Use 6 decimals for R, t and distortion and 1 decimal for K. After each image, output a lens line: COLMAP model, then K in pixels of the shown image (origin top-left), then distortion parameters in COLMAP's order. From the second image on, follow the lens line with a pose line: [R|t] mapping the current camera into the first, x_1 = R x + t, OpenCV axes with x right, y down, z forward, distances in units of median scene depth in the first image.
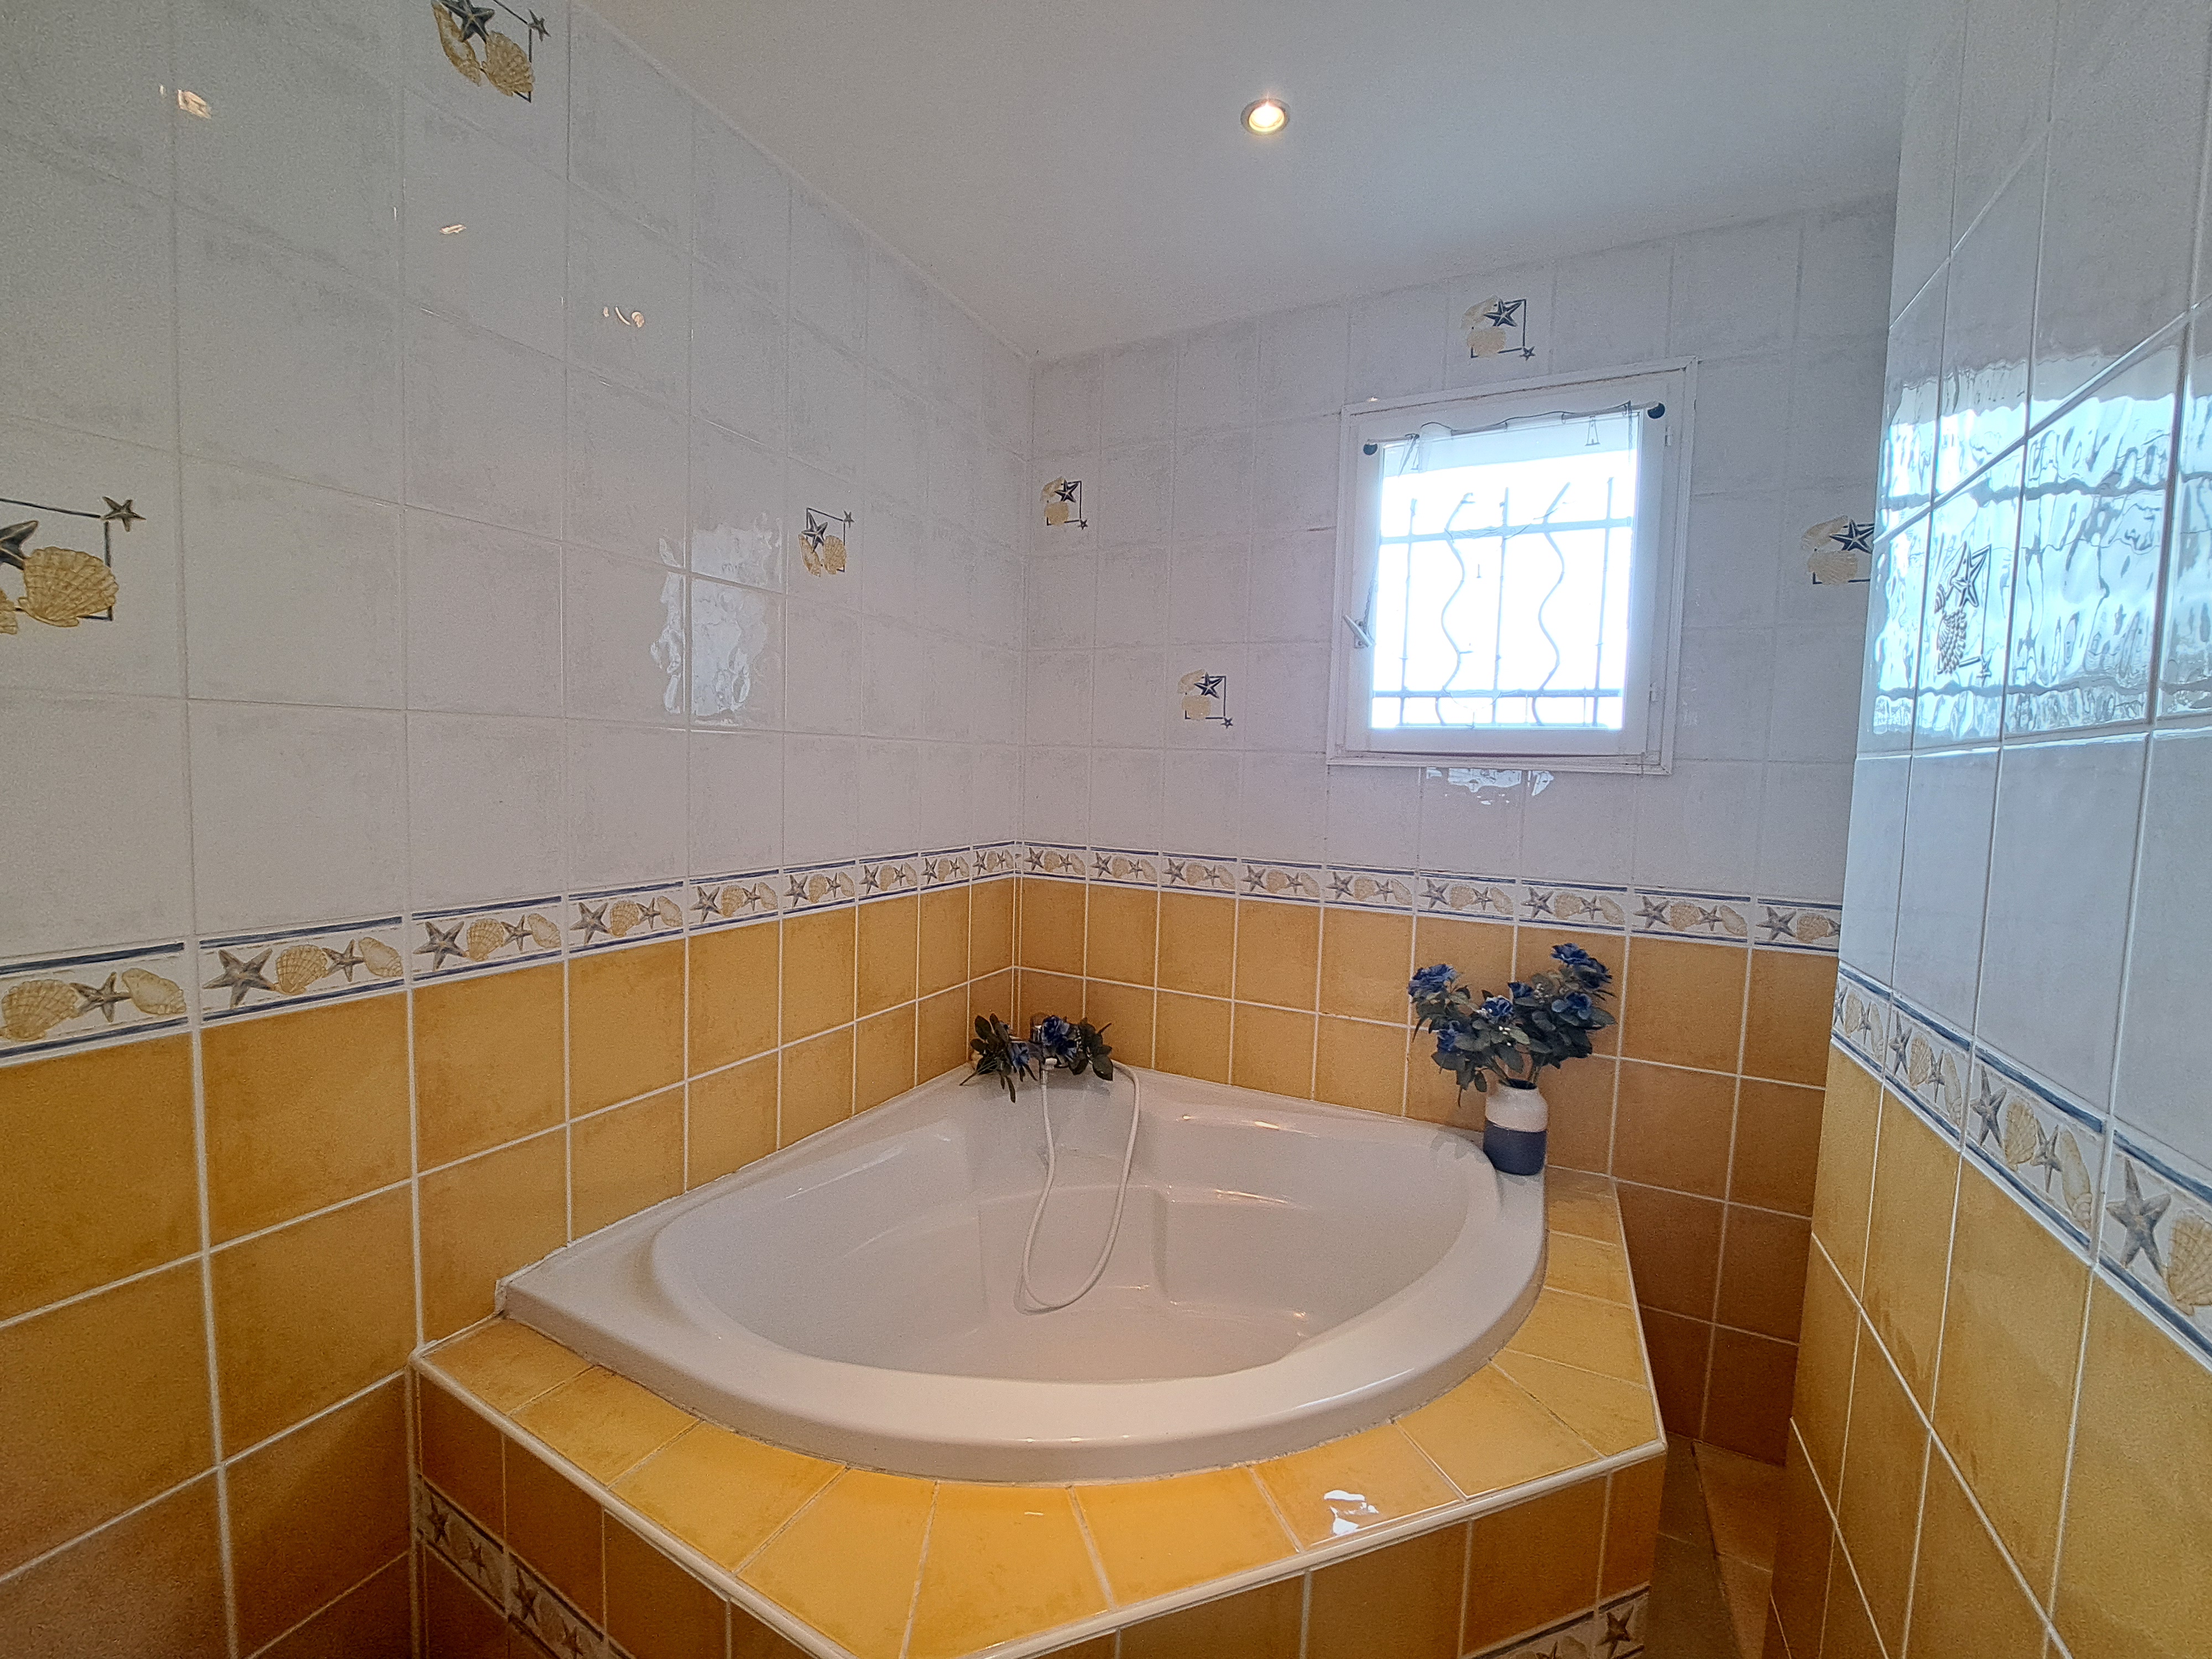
lens RADIAL K [[865.7, 0, 1106.2], [0, 865.7, 823.7], [0, 0, 1]] dist [-0.019779, -0.000092]
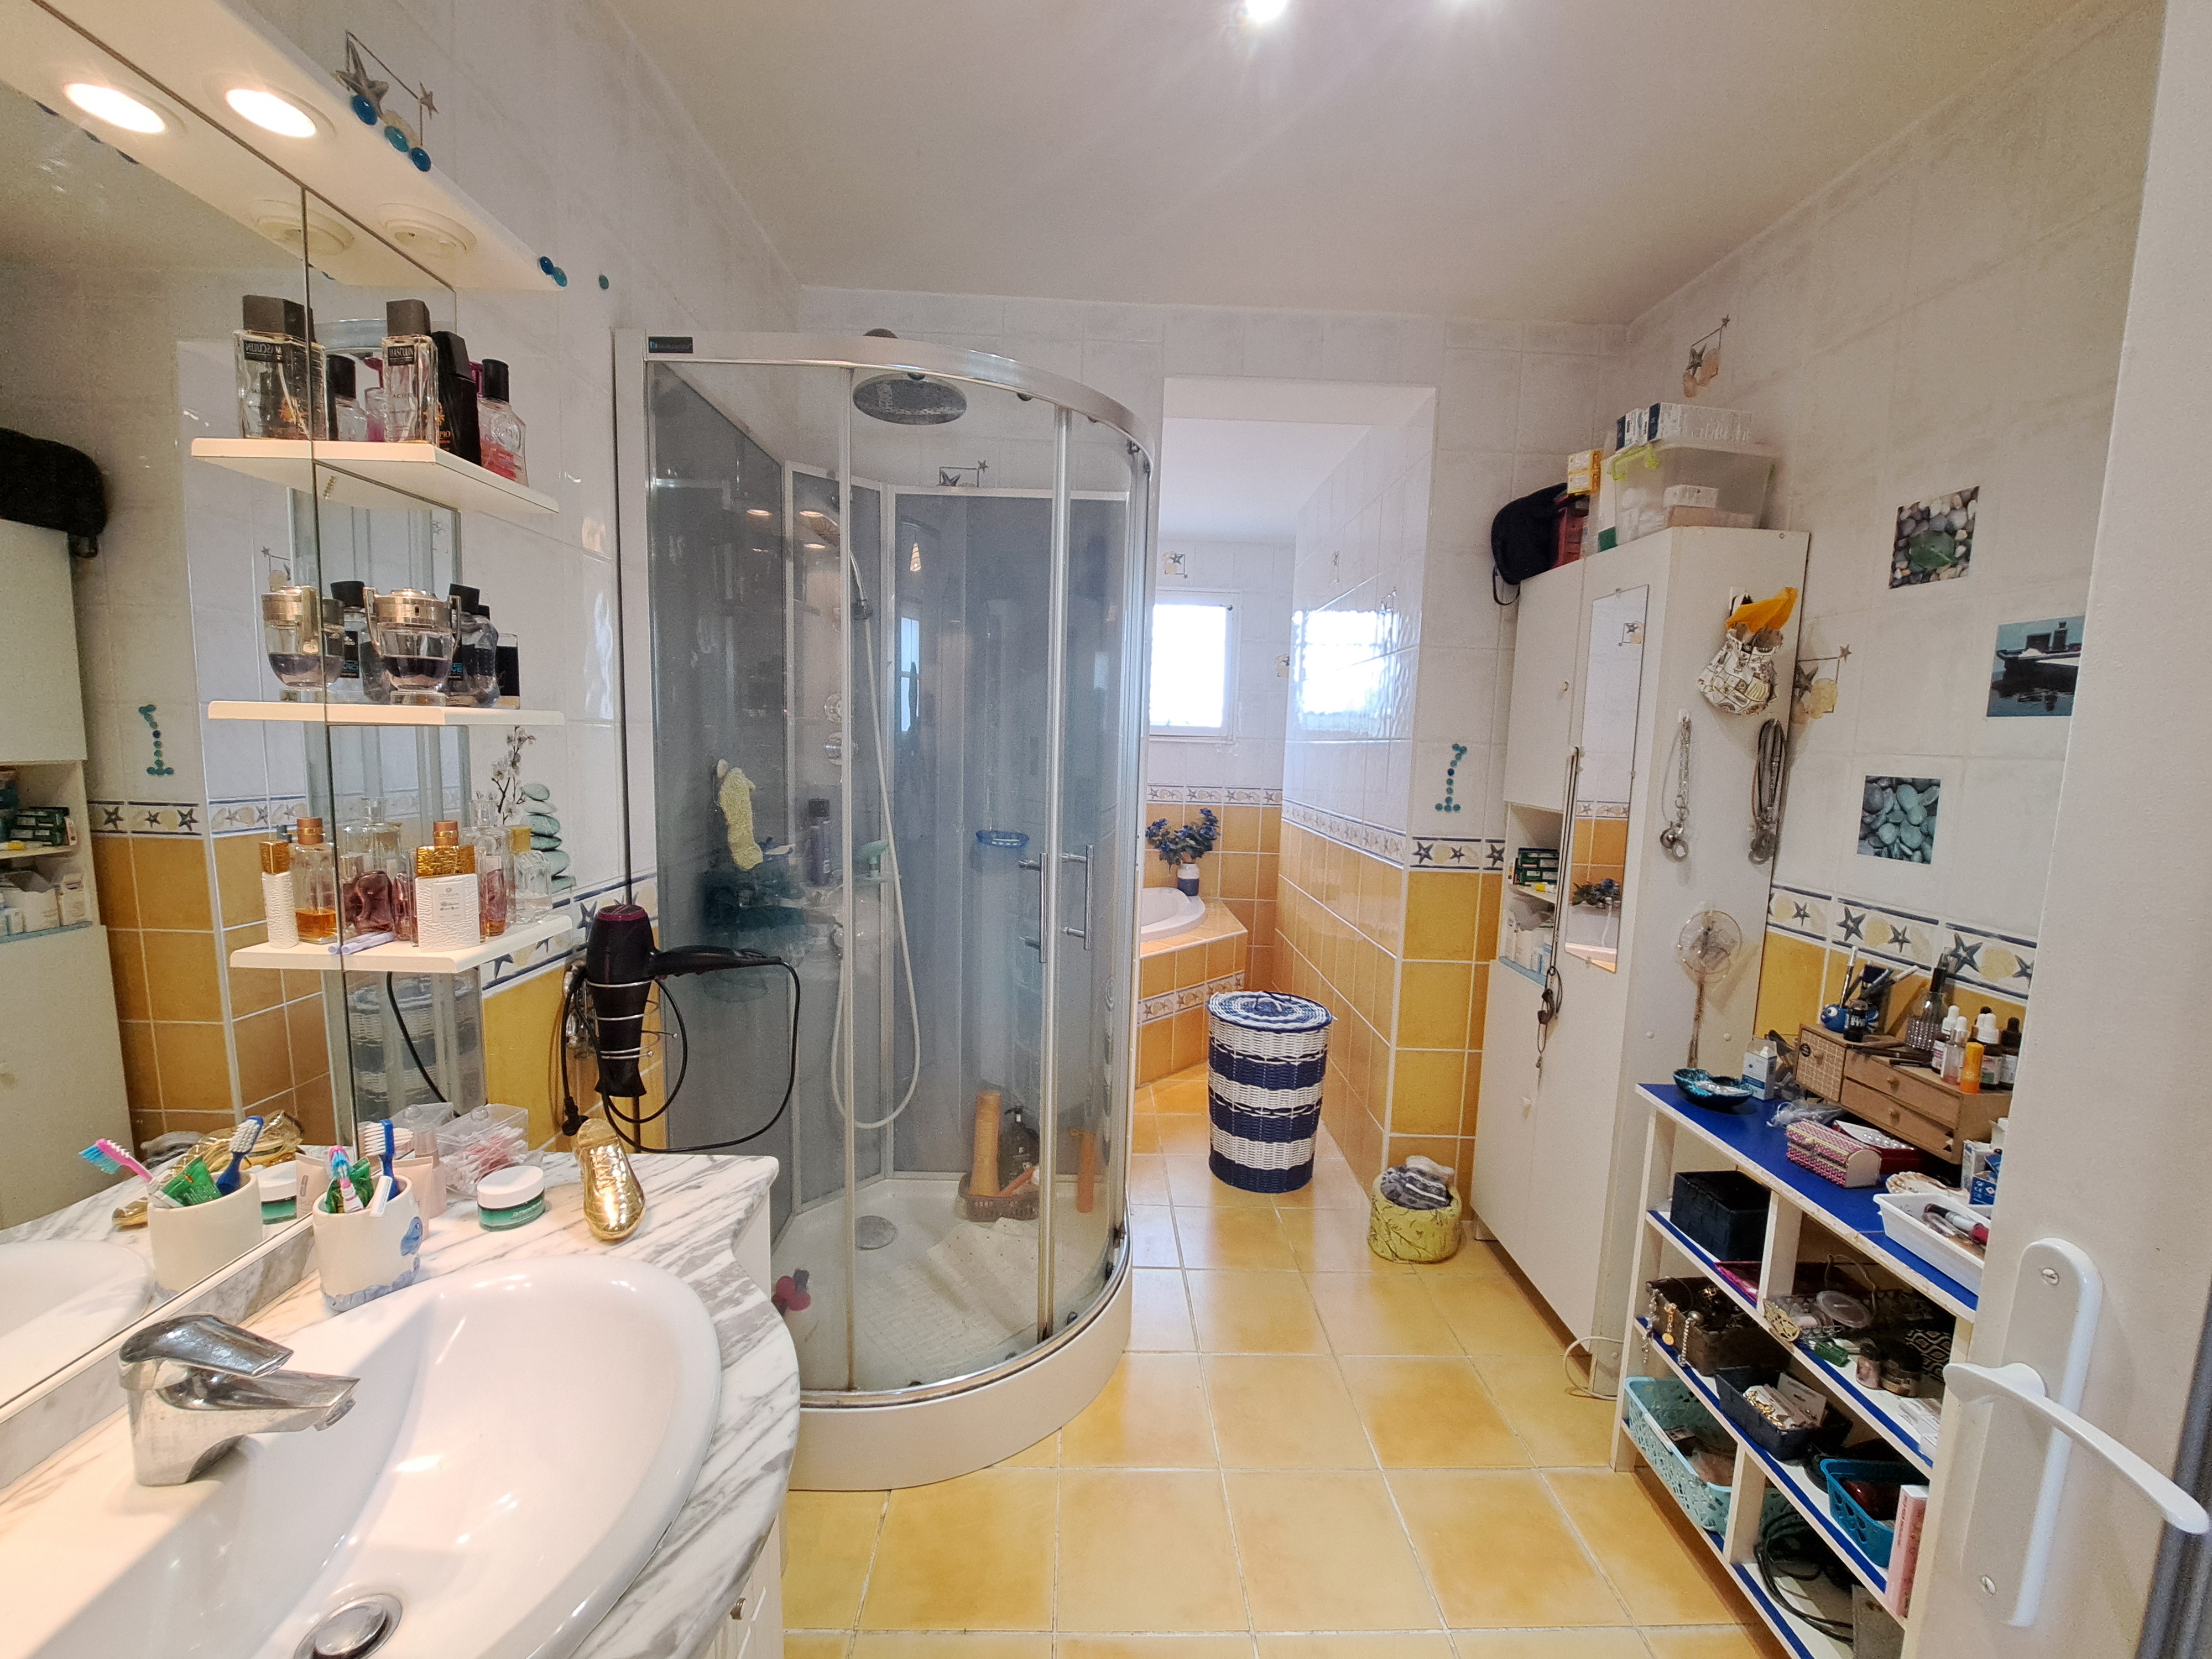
lens RADIAL K [[865.7, 0, 1106.2], [0, 865.7, 823.7], [0, 0, 1]] dist [-0.019779, -0.000092]
pose [[0.884401, -0.053521, 0.463650, -0.983567], [0.023658, 0.997267, 0.069990, -0.009676], [-0.466129, -0.050930, 0.883250, -1.237372]]
